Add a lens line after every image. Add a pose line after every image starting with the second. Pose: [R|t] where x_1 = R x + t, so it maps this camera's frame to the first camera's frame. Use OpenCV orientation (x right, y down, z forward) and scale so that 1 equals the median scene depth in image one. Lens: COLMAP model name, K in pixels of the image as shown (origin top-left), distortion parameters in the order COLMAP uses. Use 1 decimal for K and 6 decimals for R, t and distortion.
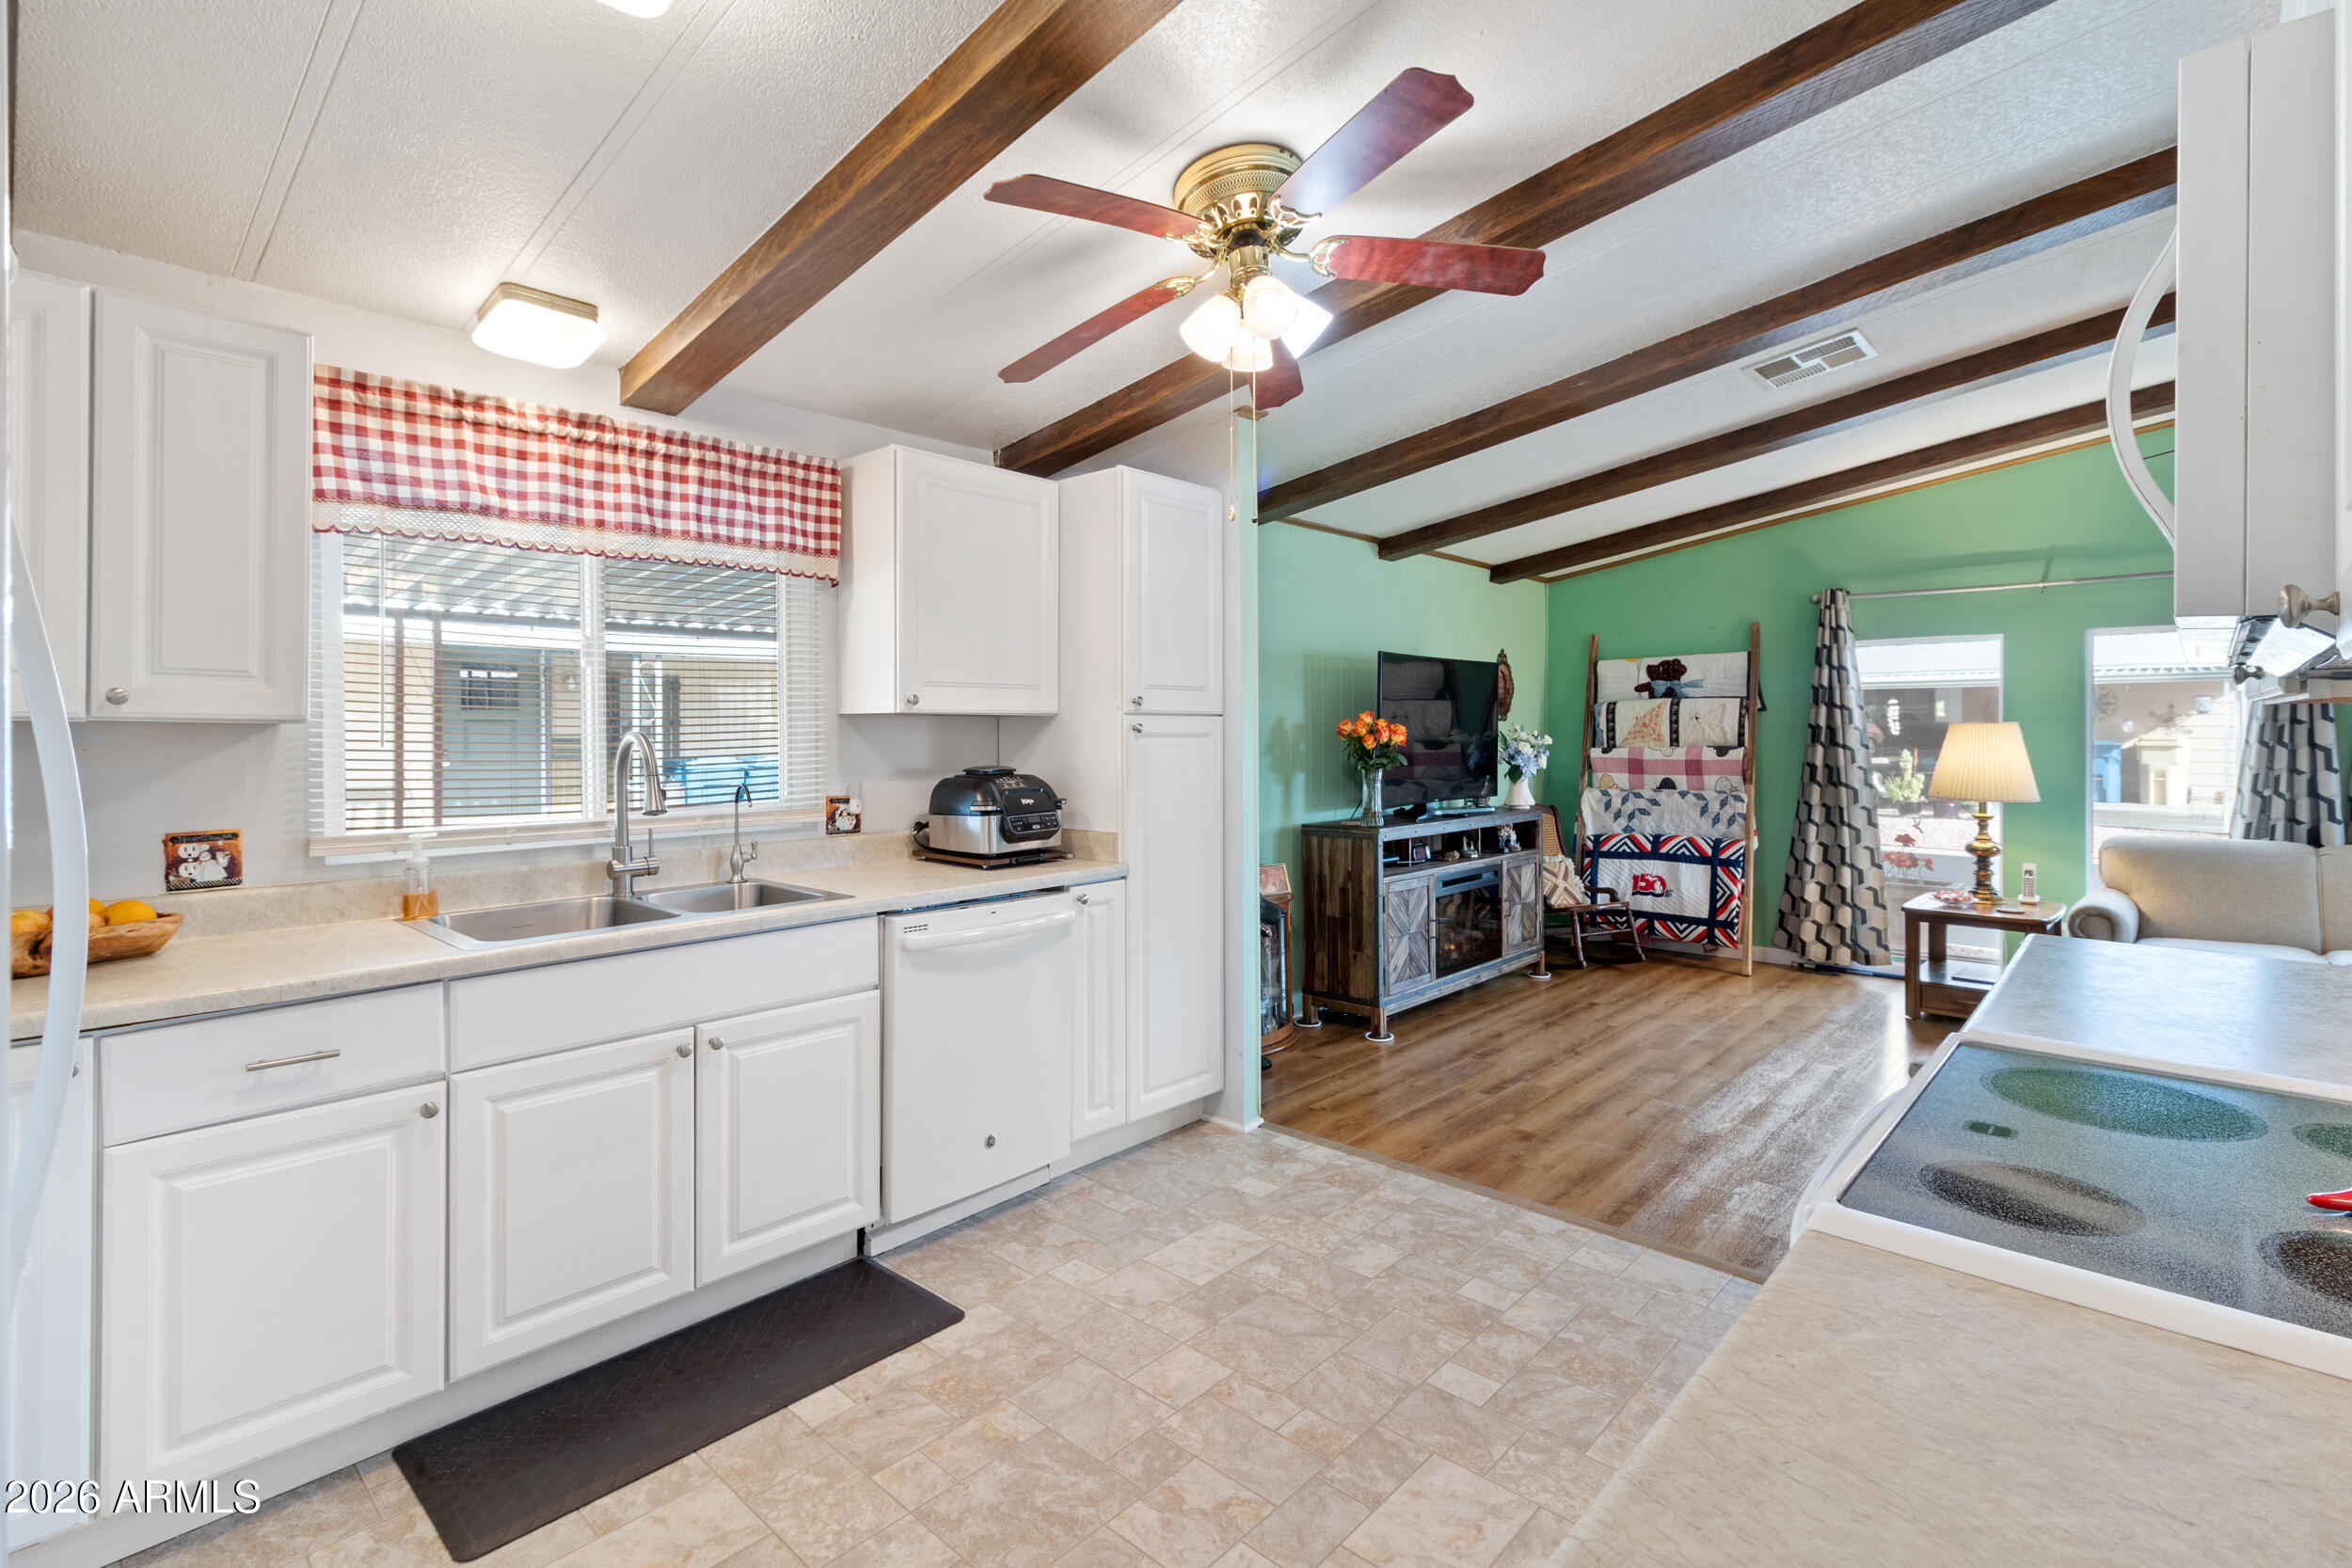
lens RADIAL K [[1086.2, 0, 1177.6], [0, 1086.2, 742.3], [0, 0, 1]] dist [0.003654, -0.000694]
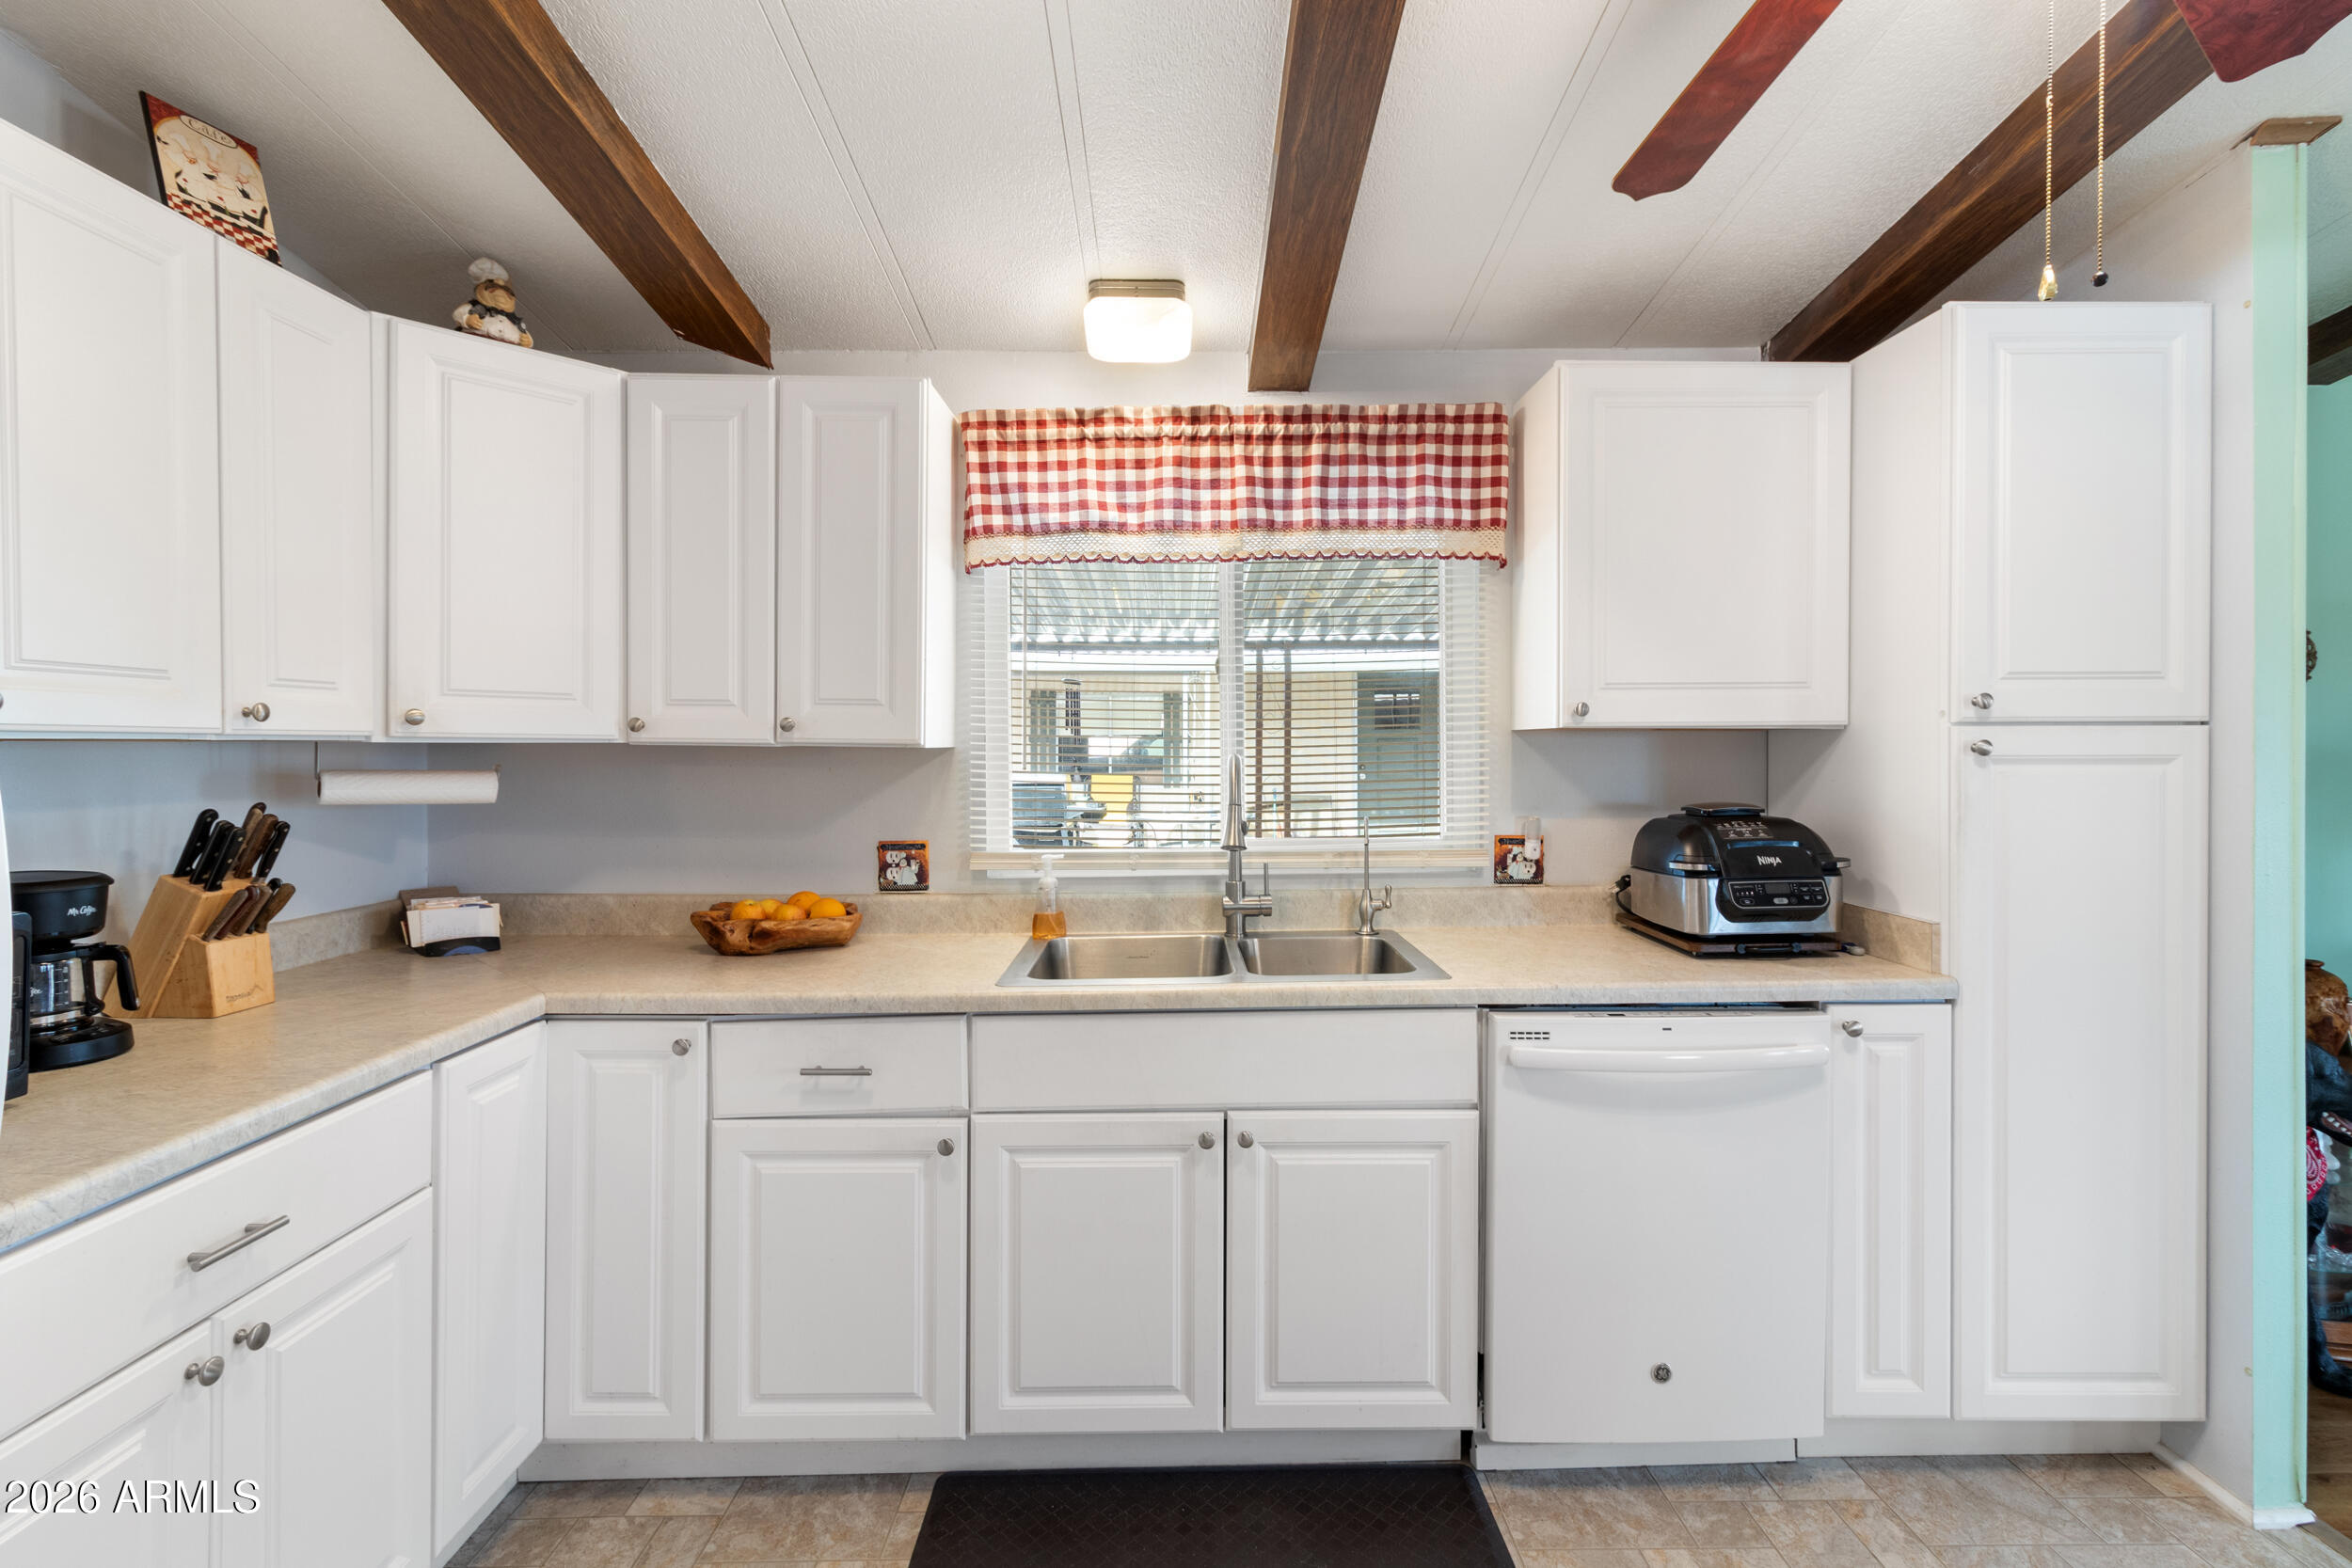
lens RADIAL K [[1086.2, 0, 1186.6], [0, 1086.2, 761.1], [0, 0, 1]] dist [0.003654, -0.000694]
pose [[0.686833, 0.007669, -0.726775, 0.114238], [-0.005453, 0.999971, 0.005398, -0.008232], [0.726795, 0.000255, 0.686855, 0.355506]]
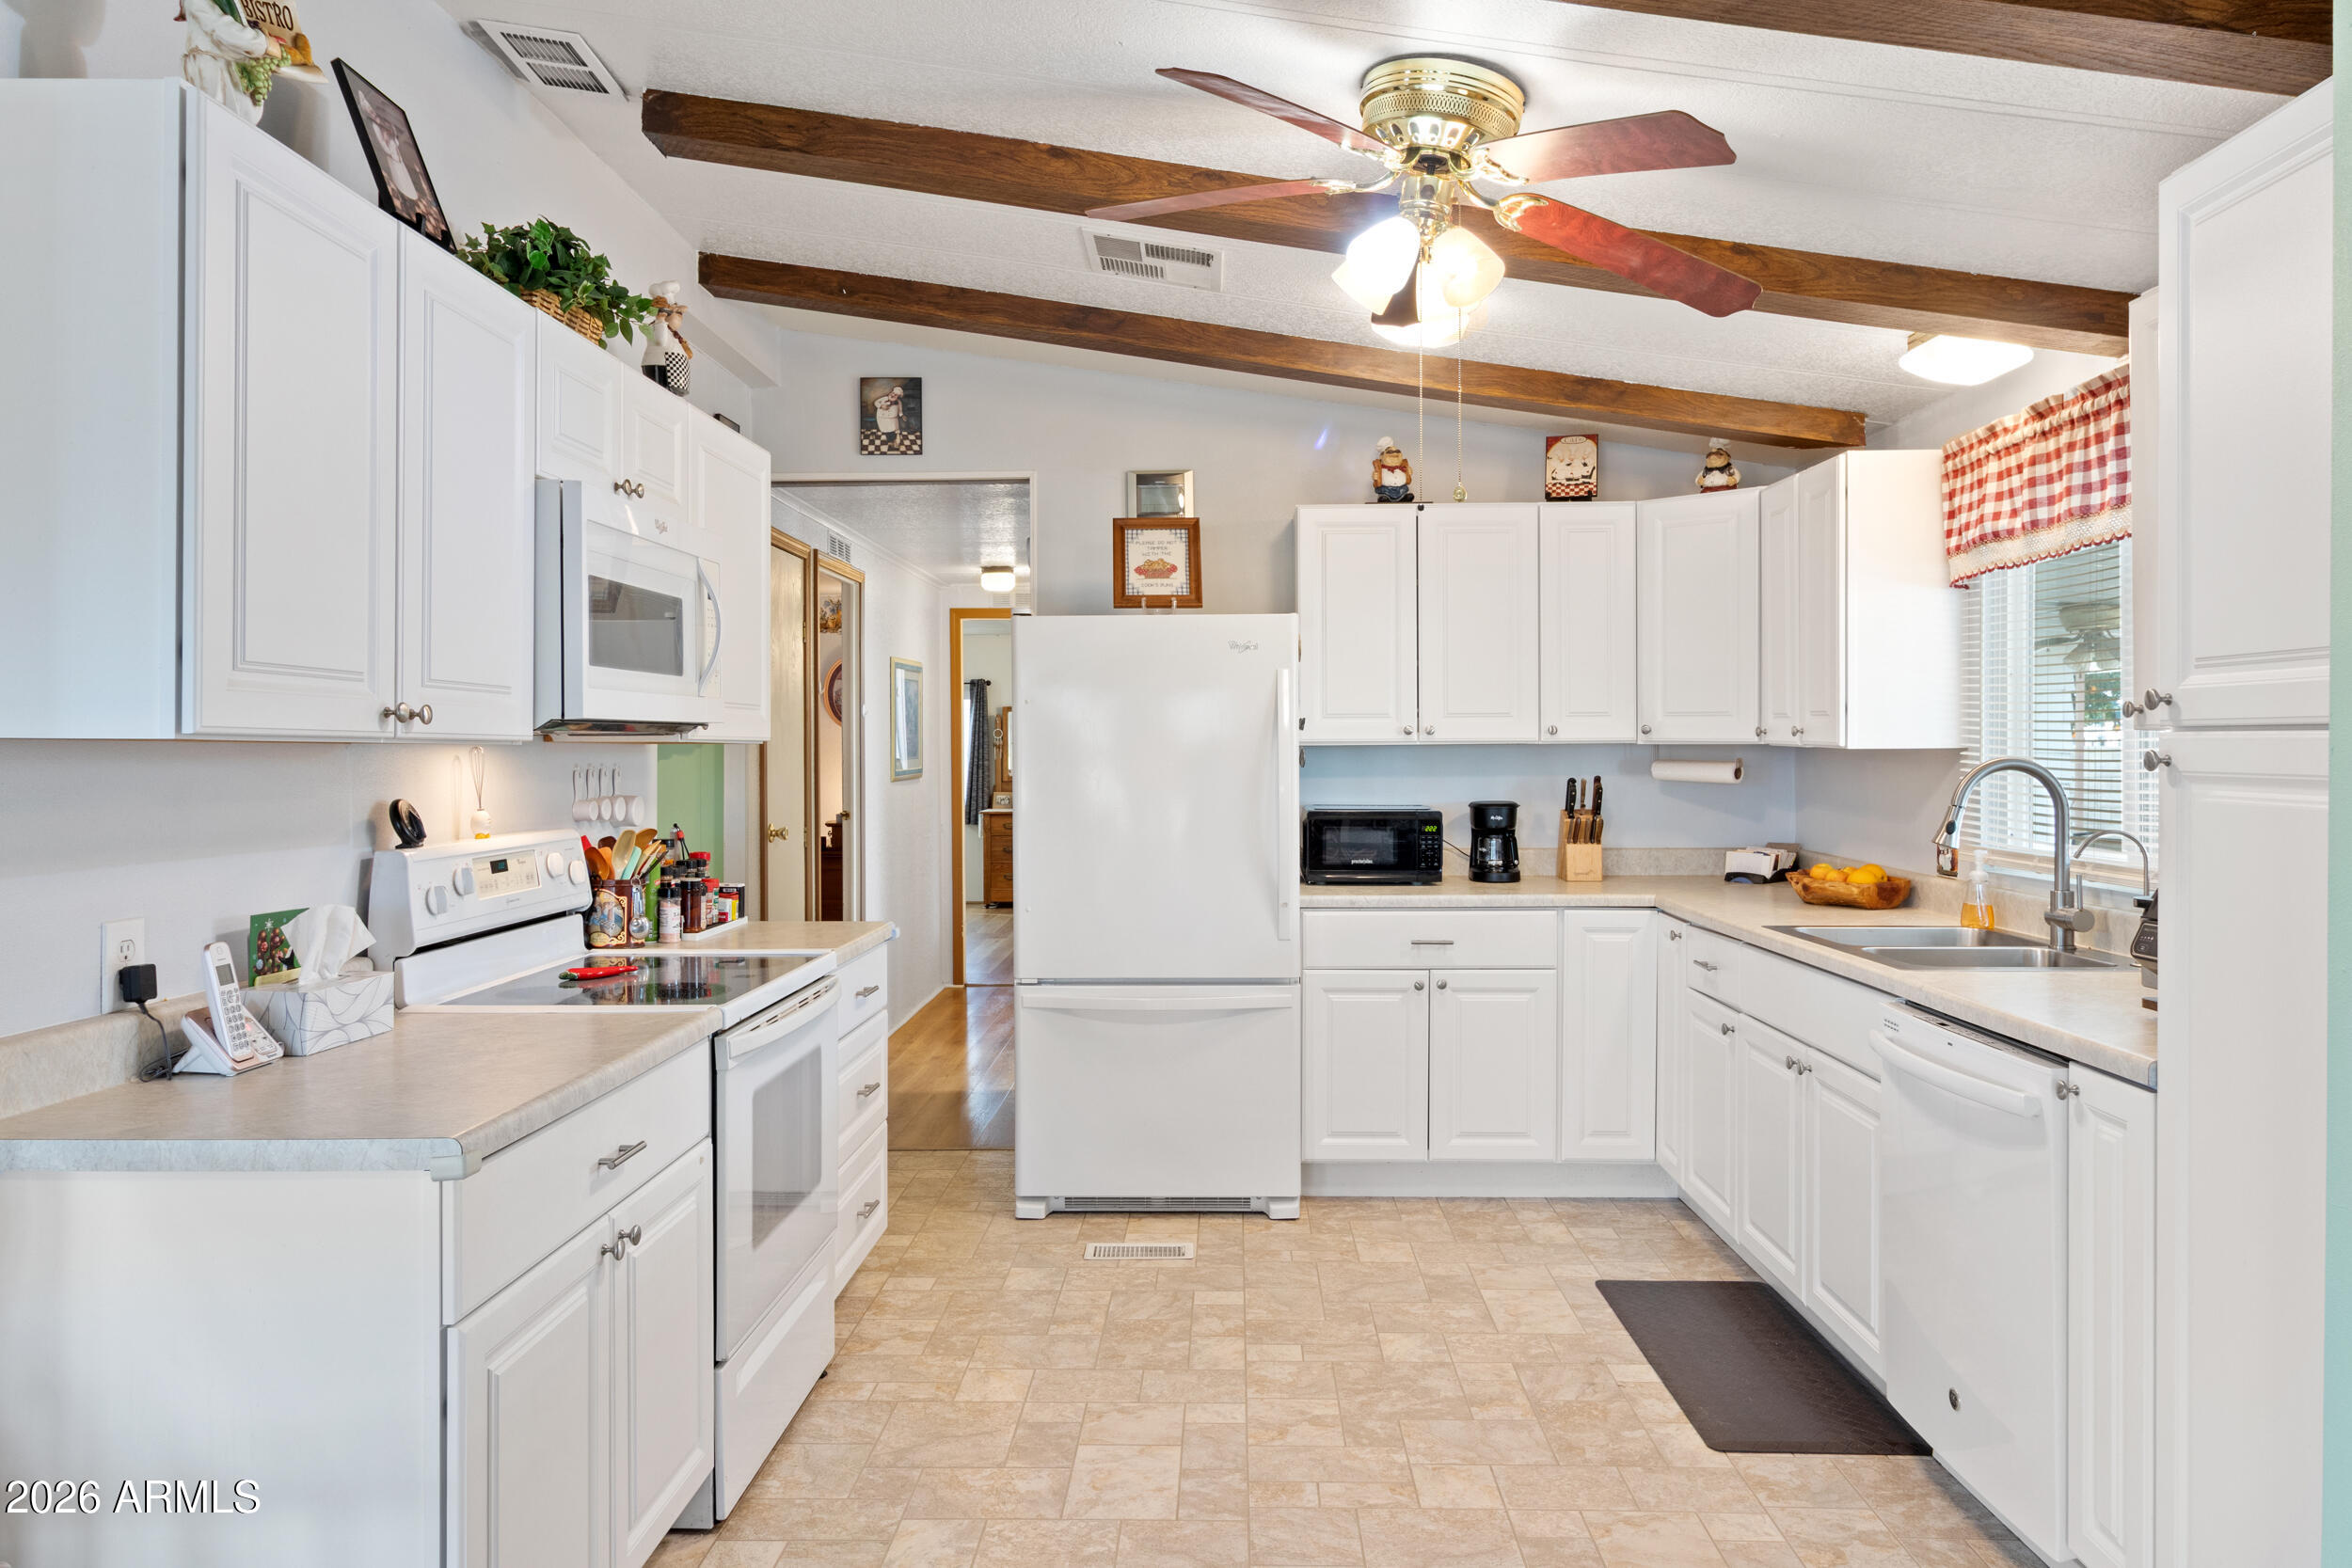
lens RADIAL K [[1586.7, 0, 1207.1], [0, 1586.7, 758.4], [0, 0, 1]] dist [0.003614, -0.001750]
pose [[-0.742353, 0.011849, -0.669904, 0.831476], [-0.000942, 0.999824, 0.018727, -0.031351], [0.670008, 0.014533, -0.742211, 1.484619]]
